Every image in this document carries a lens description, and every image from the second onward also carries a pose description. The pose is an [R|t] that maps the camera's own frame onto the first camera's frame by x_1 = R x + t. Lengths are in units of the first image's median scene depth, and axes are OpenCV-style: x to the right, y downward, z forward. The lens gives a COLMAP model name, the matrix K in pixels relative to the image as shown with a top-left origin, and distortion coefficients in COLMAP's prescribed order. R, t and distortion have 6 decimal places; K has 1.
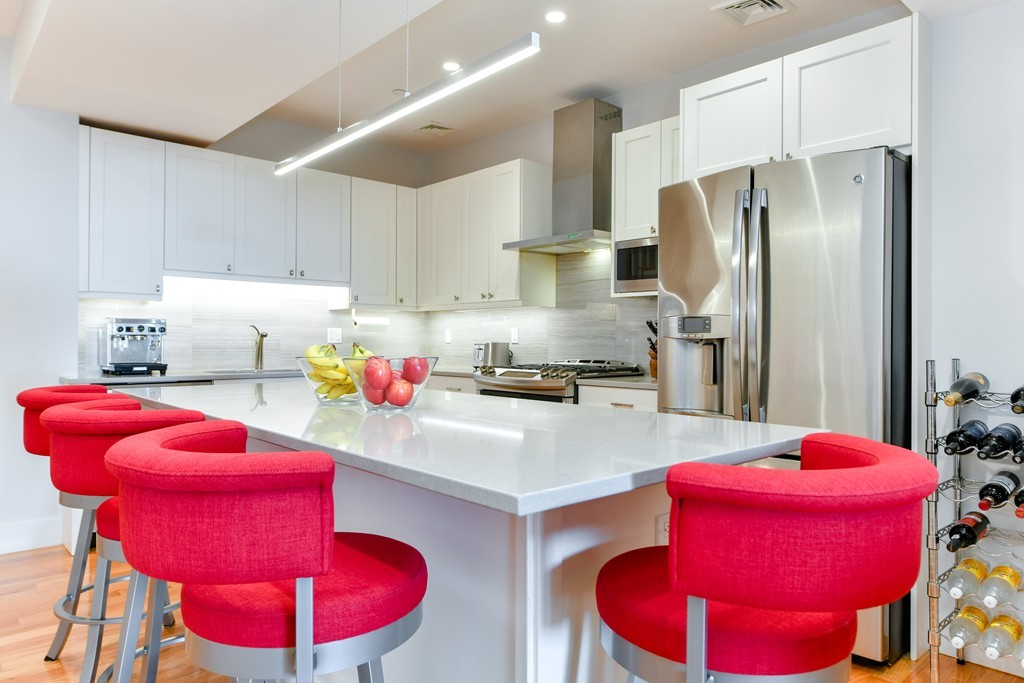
lens RADIAL K [[670.0, 0, 517.3], [0, 670.0, 338.0], [0, 0, 1]] dist [0.001413, -0.002032]
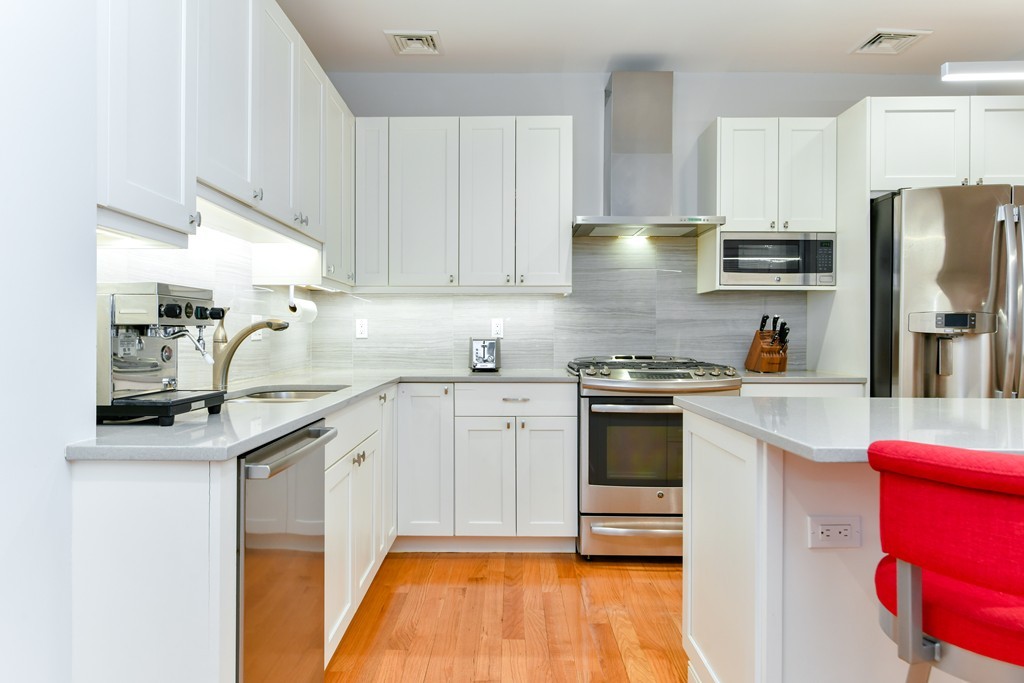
lens RADIAL K [[544.7, 0, 514.9], [0, 544.7, 333.9], [0, 0, 1]] dist [-0.004700, -0.000804]
pose [[0.643399, 0.000145, 0.765531, -0.542714], [-0.002250, 0.999996, 0.001701, 0.001764], [-0.765527, -0.002817, 0.643397, 0.621005]]
